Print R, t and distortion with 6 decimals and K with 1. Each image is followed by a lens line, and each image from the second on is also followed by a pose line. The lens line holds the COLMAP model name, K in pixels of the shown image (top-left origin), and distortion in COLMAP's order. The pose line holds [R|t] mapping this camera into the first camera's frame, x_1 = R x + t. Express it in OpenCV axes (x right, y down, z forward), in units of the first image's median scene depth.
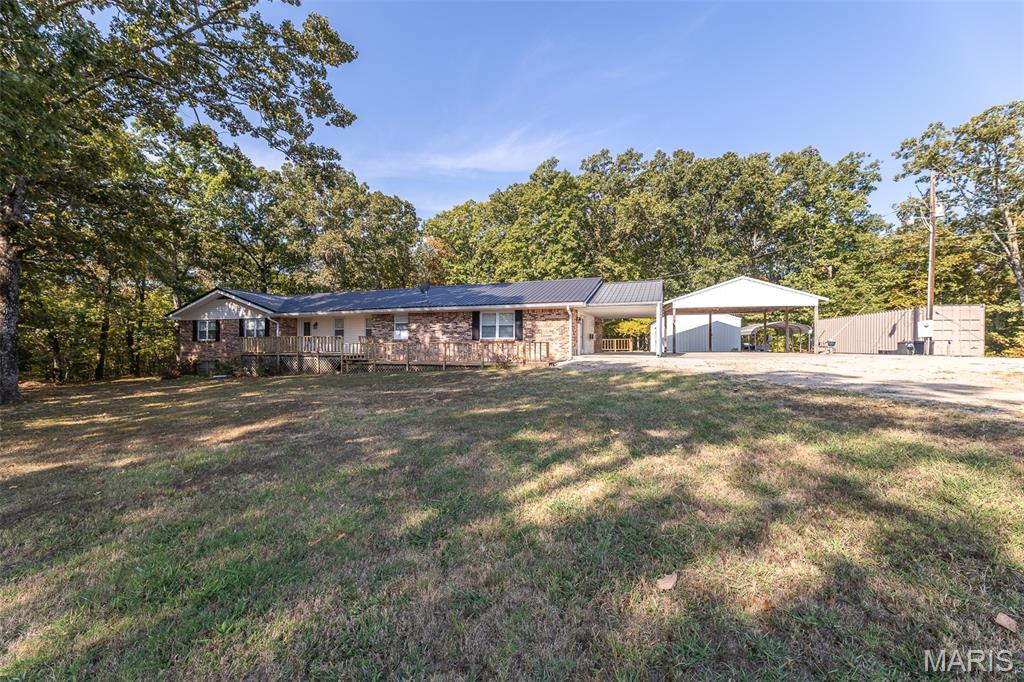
lens RADIAL K [[410.5, 0, 512.0], [0, 410.5, 341.0], [0, 0, 1]] dist [-0.001559, -0.000145]
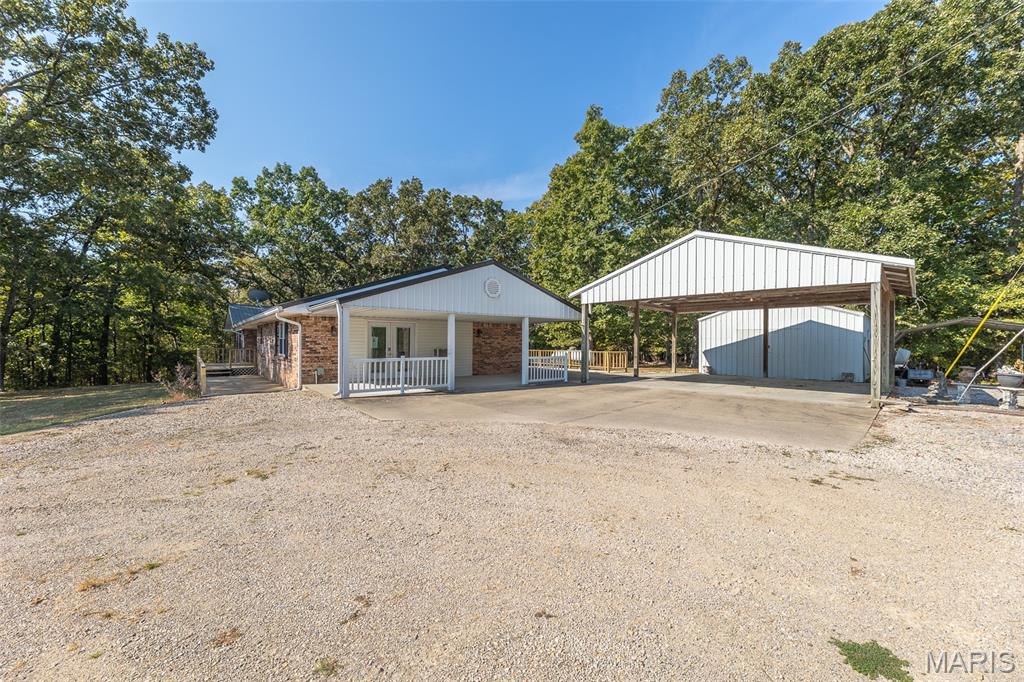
lens RADIAL K [[410.5, 0, 512.0], [0, 410.5, 341.0], [0, 0, 1]] dist [-0.001559, -0.000145]
pose [[0.840567, 0.001442, -0.541706, 0.629243], [-0.000101, 0.999997, 0.002506, -0.030602], [0.541708, -0.002052, 0.840564, 0.468946]]
